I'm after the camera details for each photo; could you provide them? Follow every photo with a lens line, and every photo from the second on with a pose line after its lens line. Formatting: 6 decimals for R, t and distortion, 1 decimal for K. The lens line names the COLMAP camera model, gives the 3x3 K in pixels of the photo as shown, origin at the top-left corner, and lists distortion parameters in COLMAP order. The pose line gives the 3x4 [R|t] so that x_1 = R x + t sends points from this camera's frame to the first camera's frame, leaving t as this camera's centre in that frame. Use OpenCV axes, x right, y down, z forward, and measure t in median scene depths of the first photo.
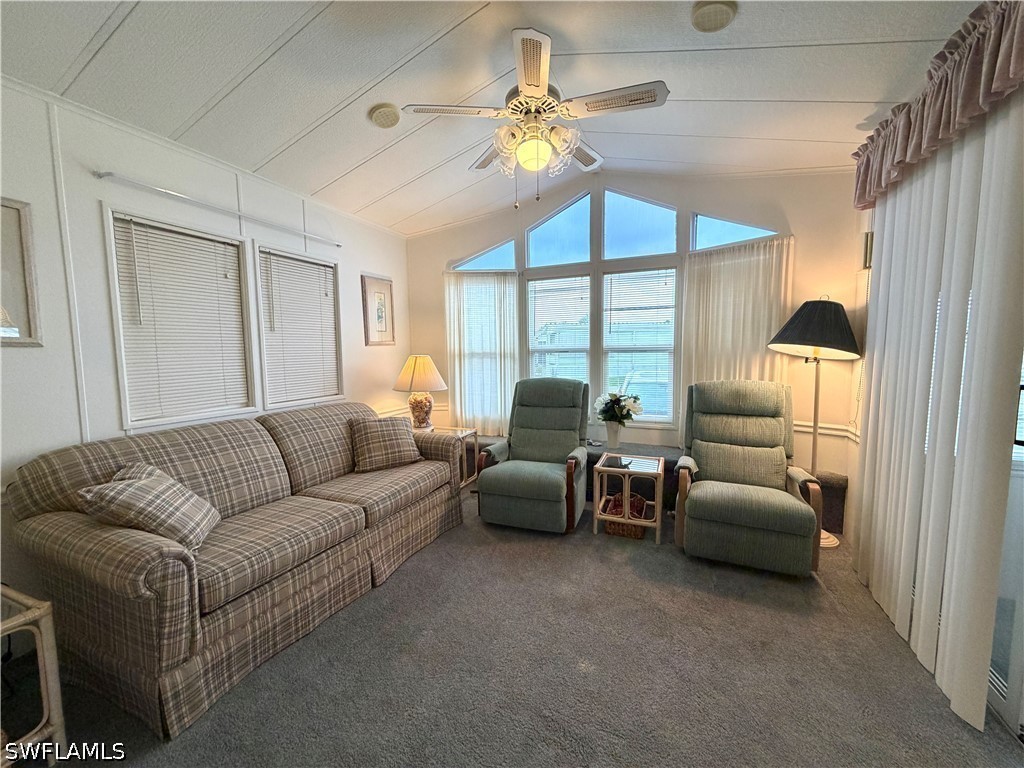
lens RADIAL K [[408.2, 0, 507.6], [0, 408.2, 386.3], [0, 0, 1]] dist [0.000958, -0.000148]
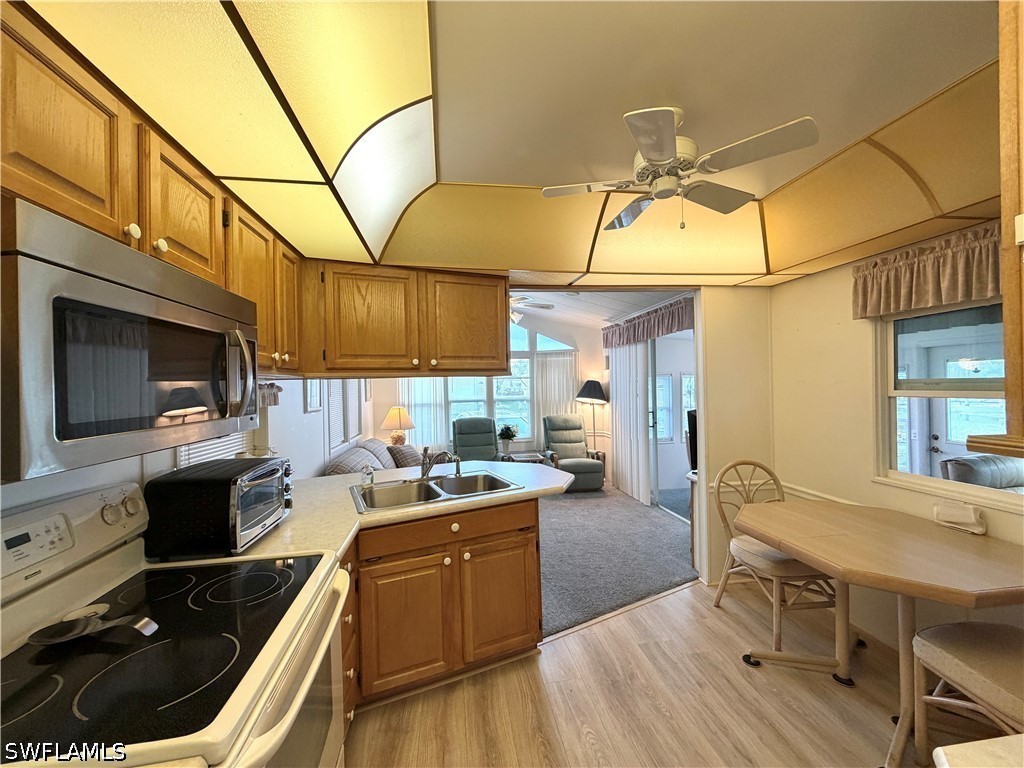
lens RADIAL K [[408.2, 0, 507.6], [0, 408.2, 386.3], [0, 0, 1]] dist [0.000958, -0.000148]
pose [[0.843953, -0.005989, 0.536384, -0.818894], [0.059289, 0.994852, -0.082180, -0.000560], [-0.533130, 0.101158, 0.839964, -0.655987]]
